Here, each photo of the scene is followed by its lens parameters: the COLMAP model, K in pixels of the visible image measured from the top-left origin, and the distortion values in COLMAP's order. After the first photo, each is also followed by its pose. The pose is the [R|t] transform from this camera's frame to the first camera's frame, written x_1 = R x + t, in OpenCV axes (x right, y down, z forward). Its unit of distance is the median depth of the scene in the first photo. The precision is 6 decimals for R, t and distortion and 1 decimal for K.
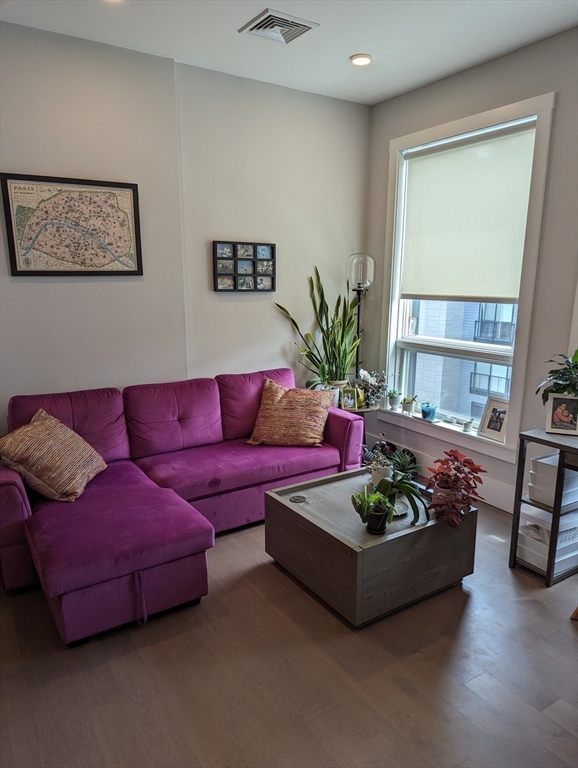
lens RADIAL K [[536.1, 0, 301.9], [0, 536.1, 391.9], [0, 0, 1]] dist [0.068749, -0.081214]
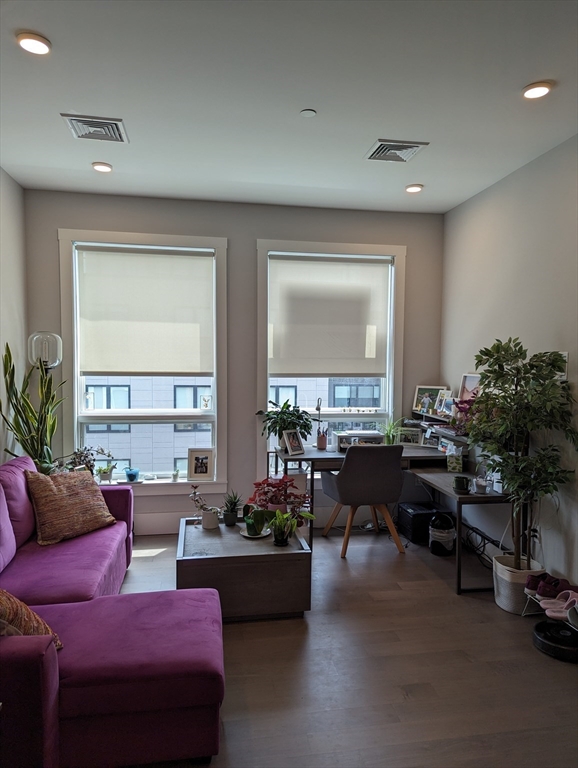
lens RADIAL K [[535.9, 0, 286.3], [0, 535.9, 386.6], [0, 0, 1]] dist [0.075430, -0.075638]
pose [[0.419517, -0.047422, 0.906508, -0.696978], [0.180281, 0.983095, -0.032002, -0.054071], [-0.889666, 0.176851, 0.420974, 0.241135]]
